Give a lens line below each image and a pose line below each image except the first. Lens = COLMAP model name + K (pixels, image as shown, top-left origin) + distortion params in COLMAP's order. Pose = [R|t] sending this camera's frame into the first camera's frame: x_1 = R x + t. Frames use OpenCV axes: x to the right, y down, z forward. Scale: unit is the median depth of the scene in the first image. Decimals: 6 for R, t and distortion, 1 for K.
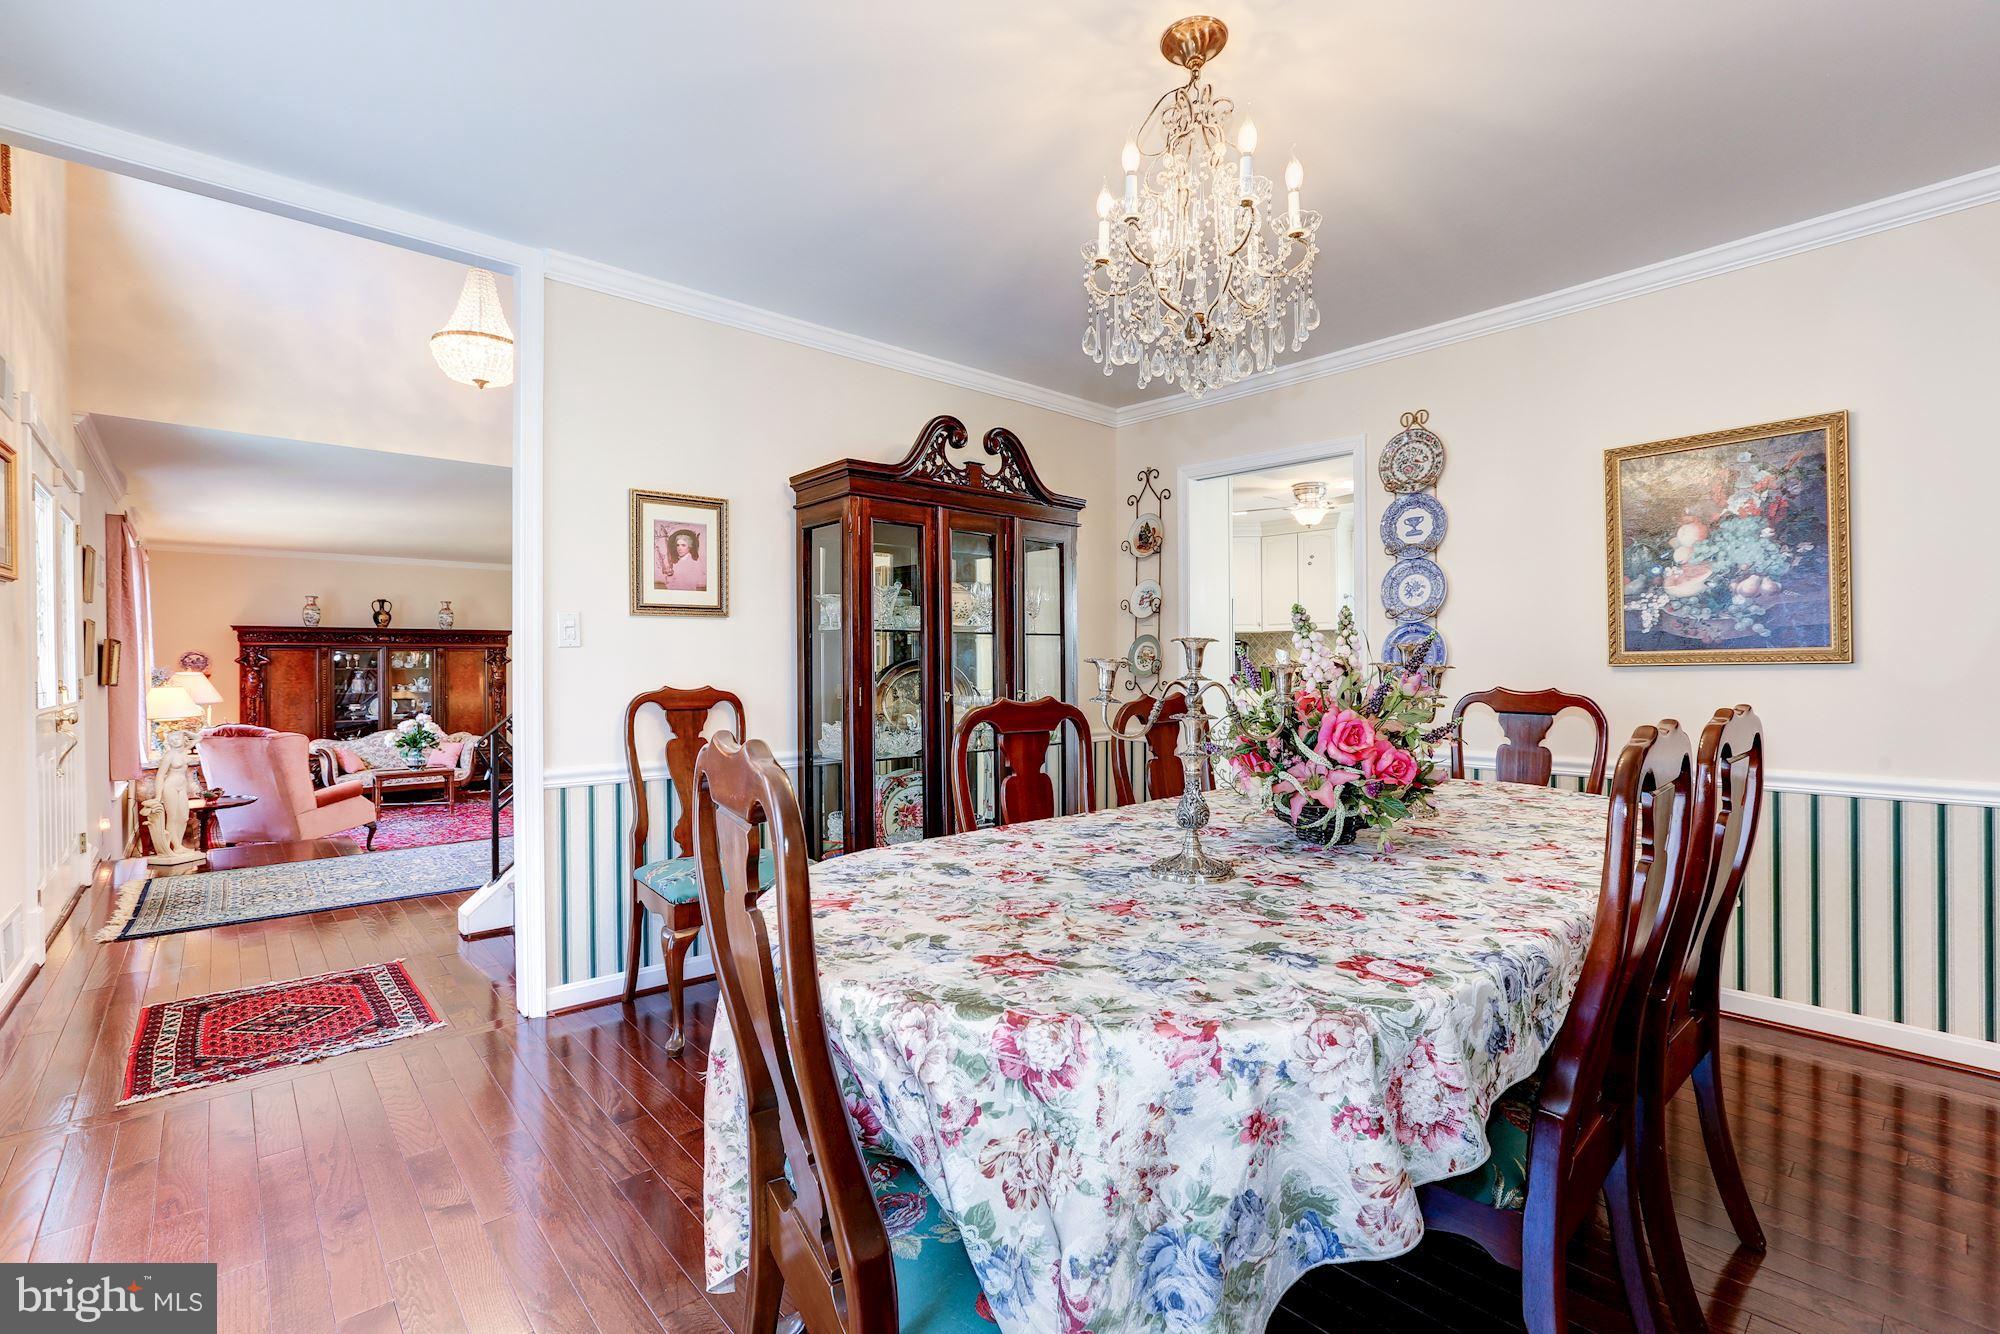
lens RADIAL K [[902.9, 0, 1017.1], [0, 902.9, 666.1], [0, 0, 1]] dist [-0.037740, 0.017037]
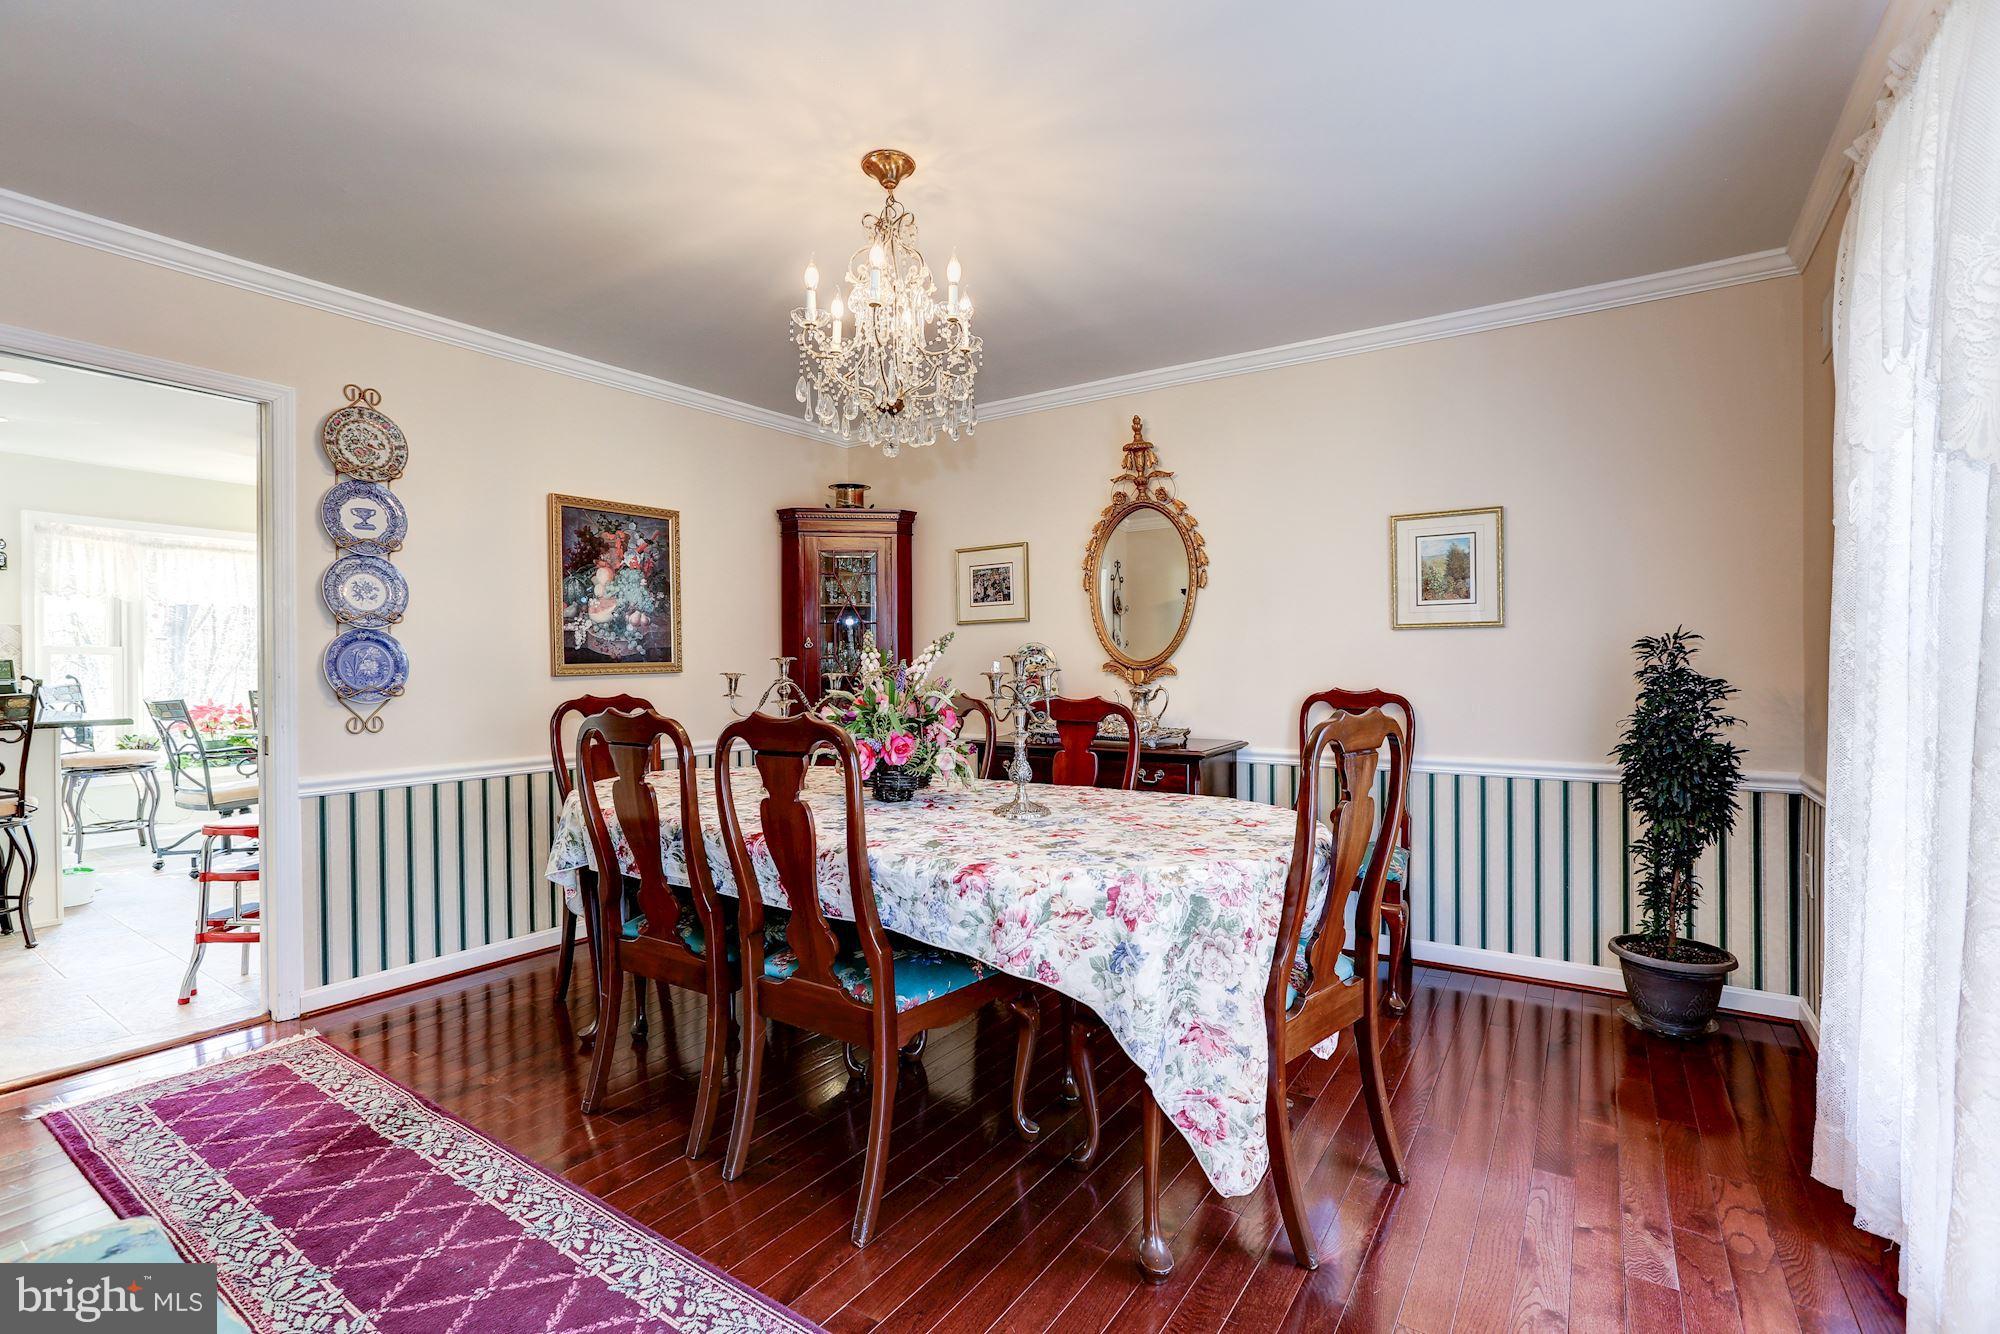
lens RADIAL K [[902.9, 0, 1017.1], [0, 902.9, 666.1], [0, 0, 1]] dist [-0.037740, 0.017037]
pose [[-0.246659, 0.003203, 0.969097, -0.671234], [0.009700, 0.999953, -0.000836, -0.007007], [-0.969054, 0.009194, -0.246679, 0.729651]]
